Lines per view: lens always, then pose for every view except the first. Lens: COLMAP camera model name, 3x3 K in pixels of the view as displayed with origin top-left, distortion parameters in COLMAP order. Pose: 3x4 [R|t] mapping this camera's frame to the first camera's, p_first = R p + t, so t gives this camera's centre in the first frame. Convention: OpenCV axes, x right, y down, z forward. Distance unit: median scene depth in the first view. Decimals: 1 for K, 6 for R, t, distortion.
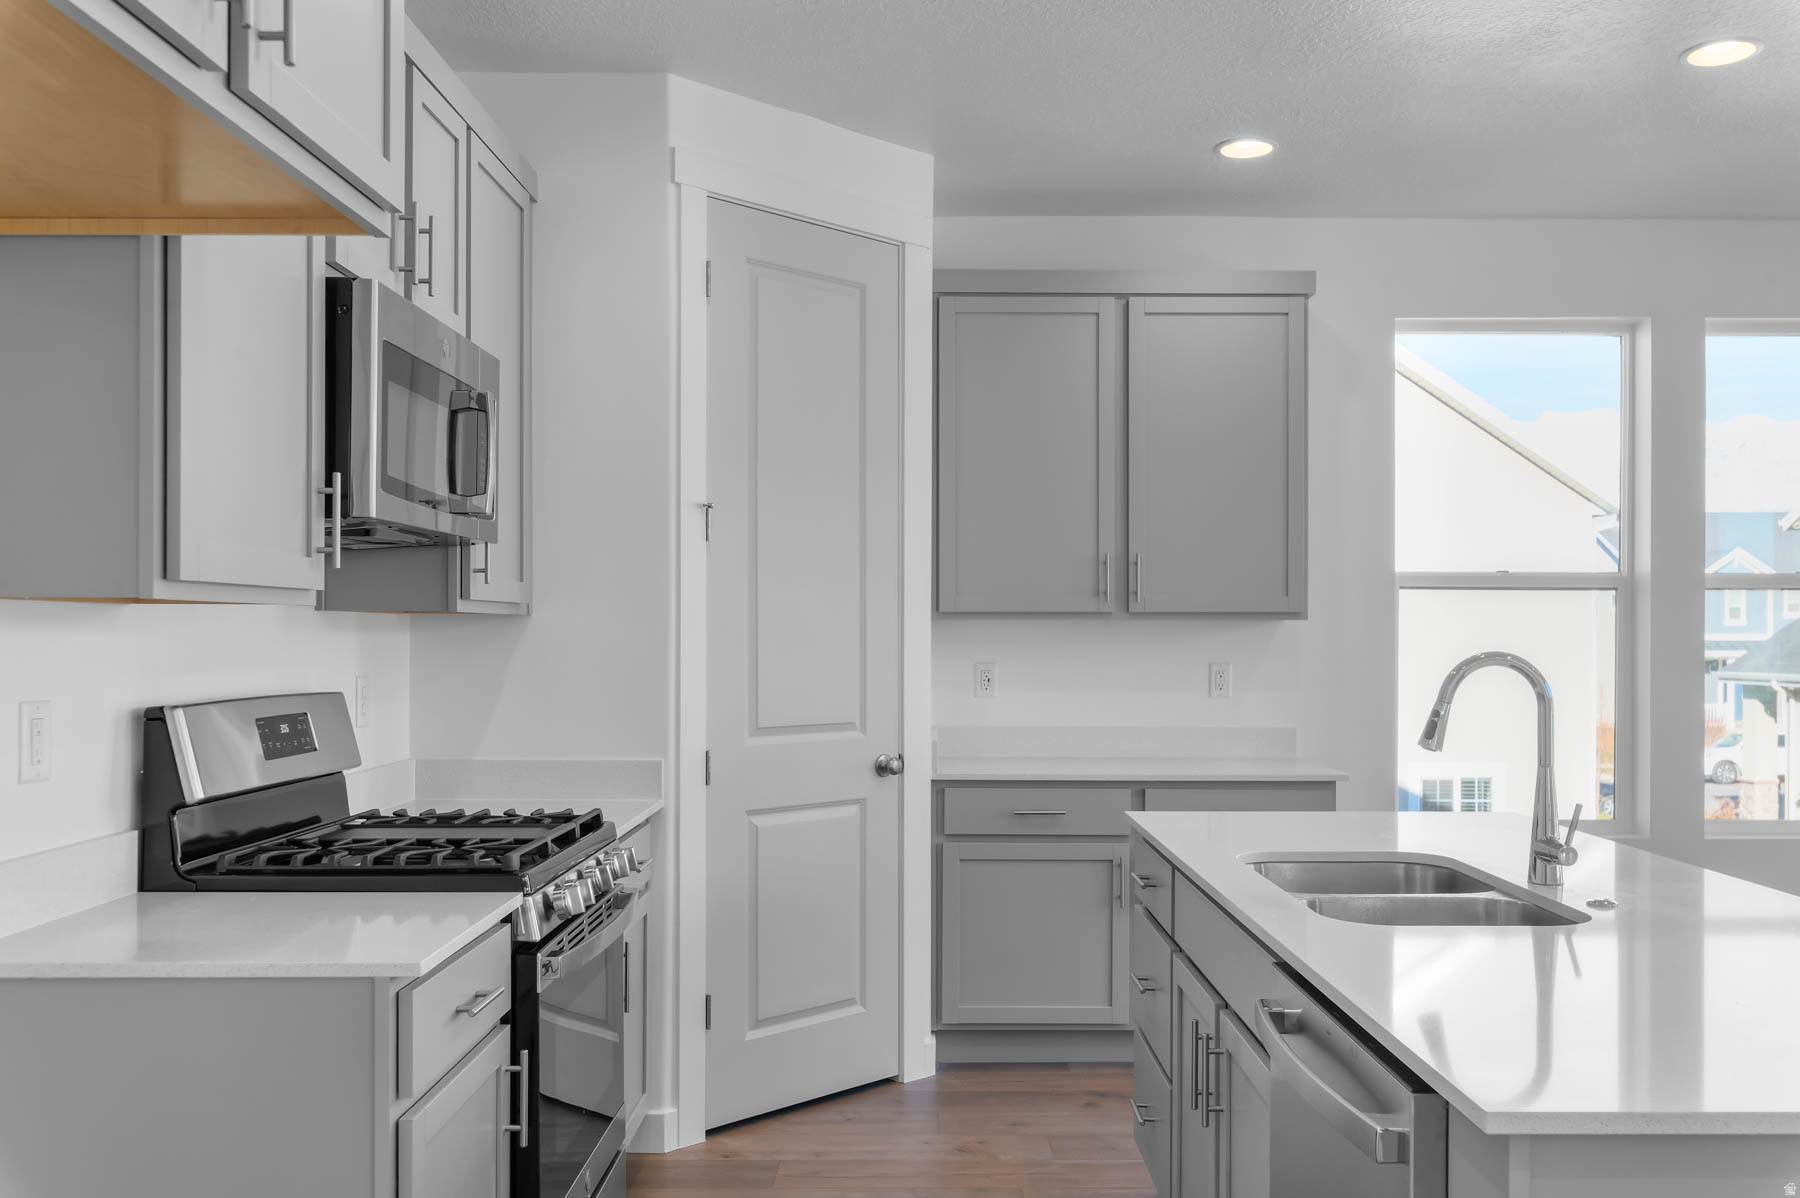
lens RADIAL K [[1483.0, 0, 916.8], [0, 1483.0, 645.2], [0, 0, 1]] dist [-0.042167, -0.002678]
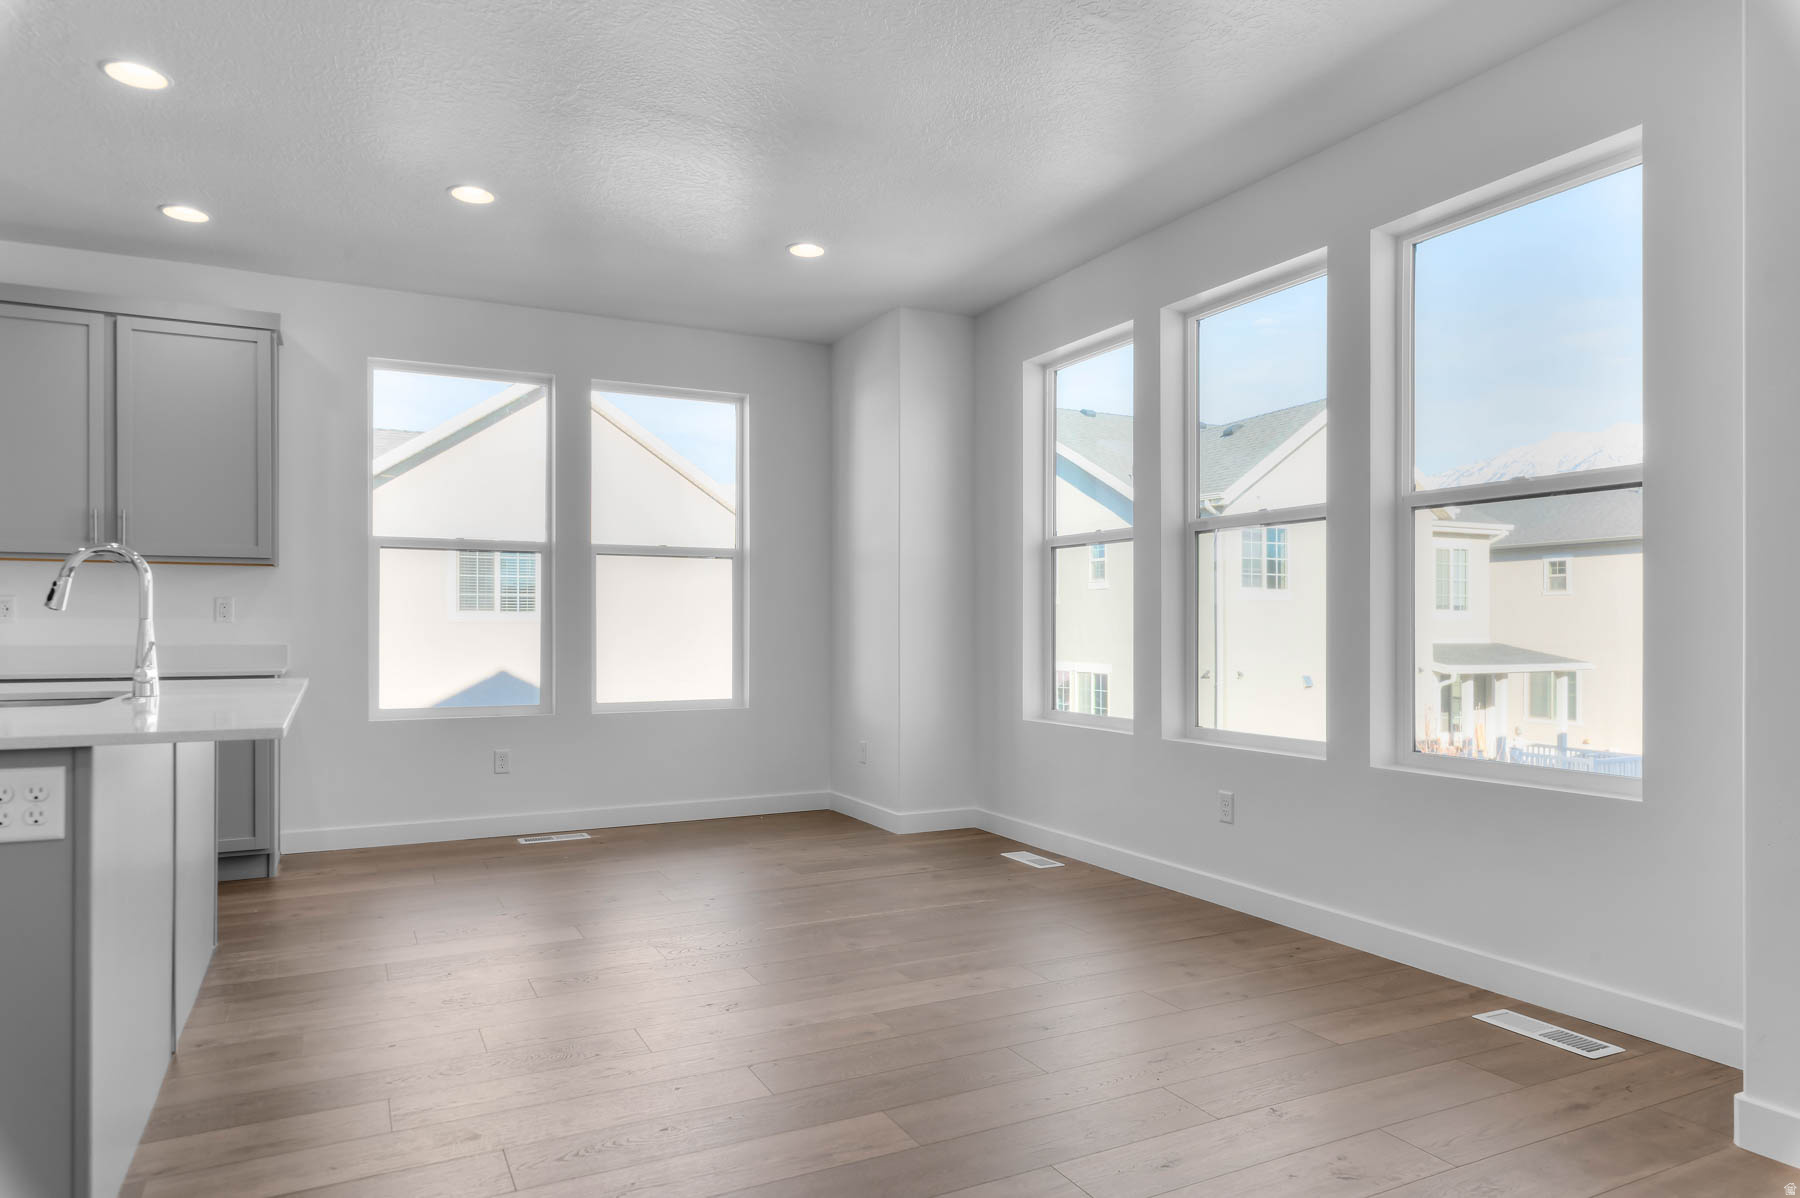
lens RADIAL K [[1122.9, 0, 923.4], [0, 1122.9, 638.5], [0, 0, 1]] dist [-0.008436, 0.001968]
pose [[0.883752, -0.002297, 0.467951, 0.312562], [0.000943, 0.999995, 0.003127, 0.050375], [-0.467955, -0.002322, 0.883749, -0.220891]]
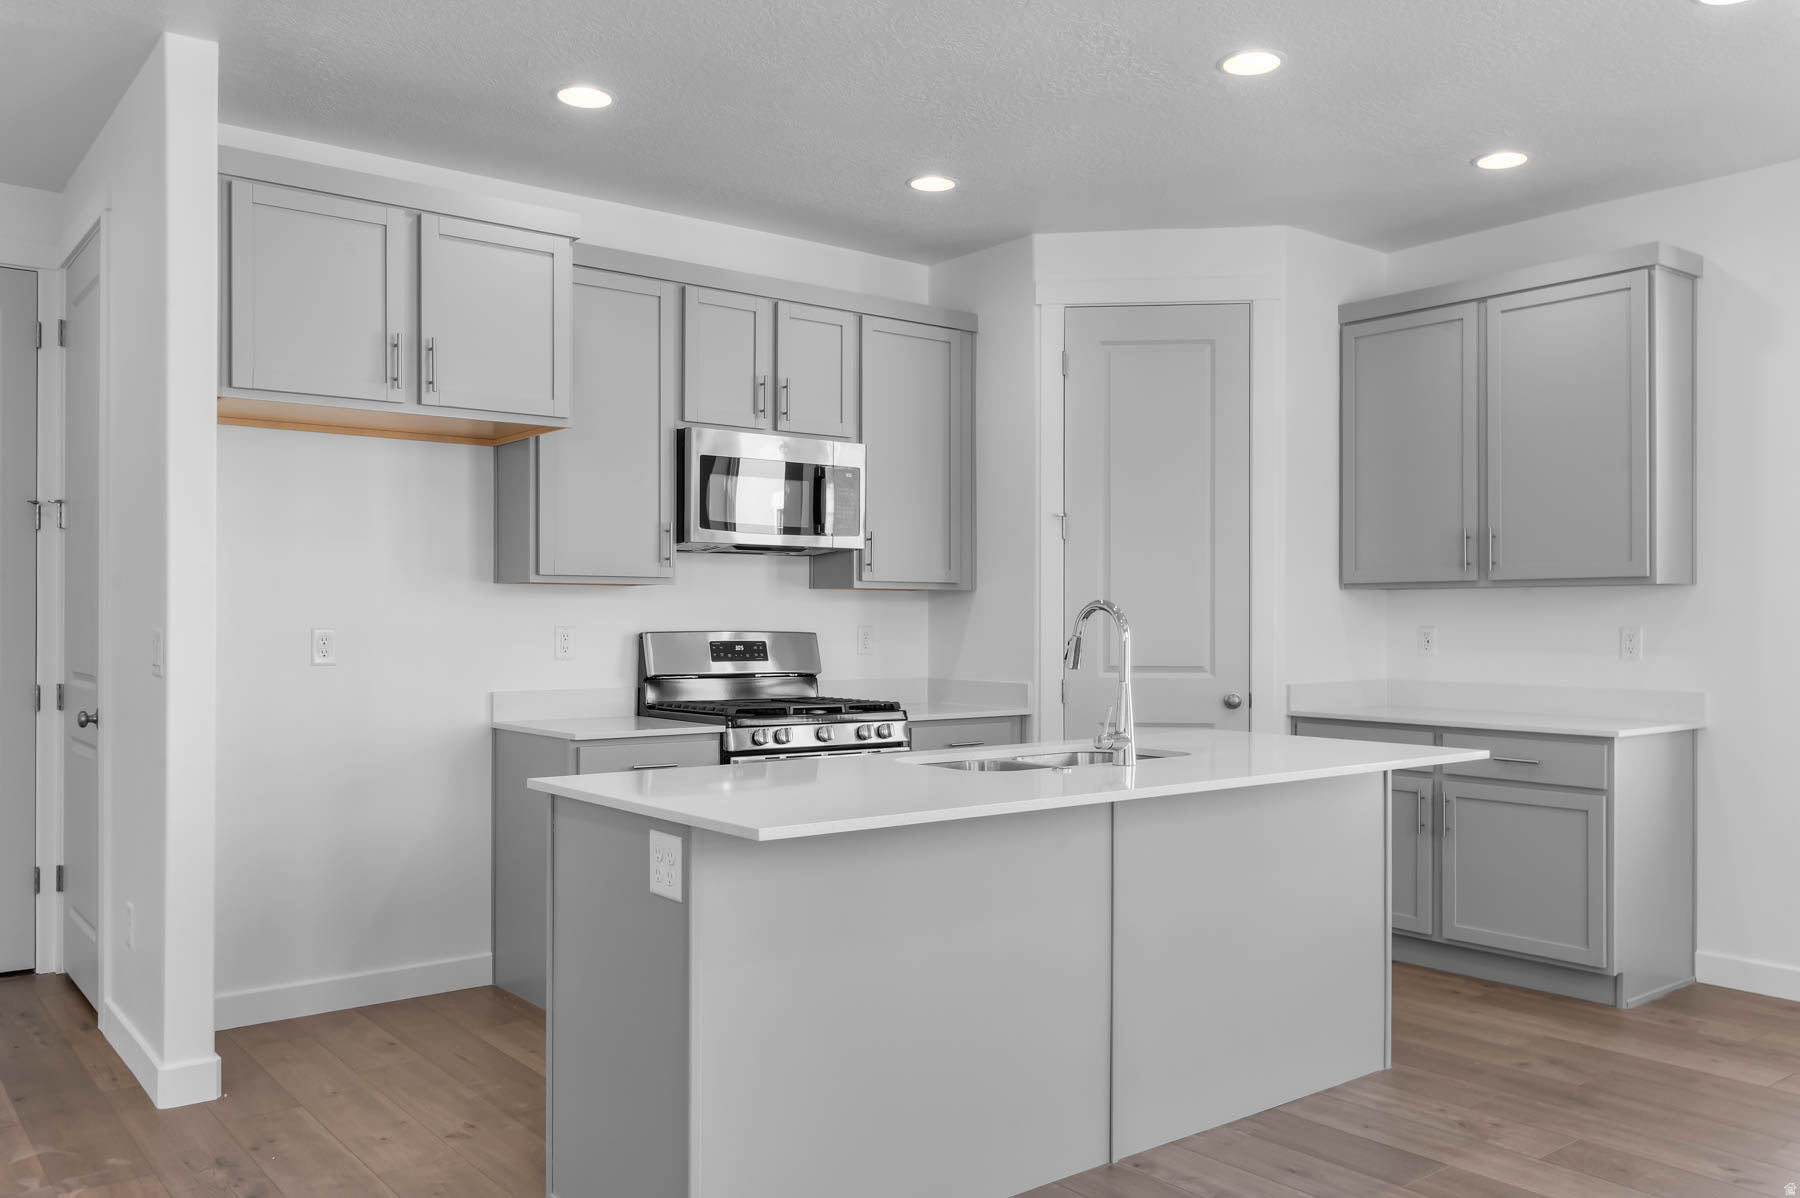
lens RADIAL K [[1393.5, 0, 932.3], [0, 1393.5, 632.8], [0, 0, 1]] dist [-0.024108, 0.009421]
pose [[0.633034, 0.005915, -0.774101, 0.694521], [-0.006173, 0.999978, 0.002593, 0.017472], [0.774099, 0.003137, 0.633057, 0.006361]]
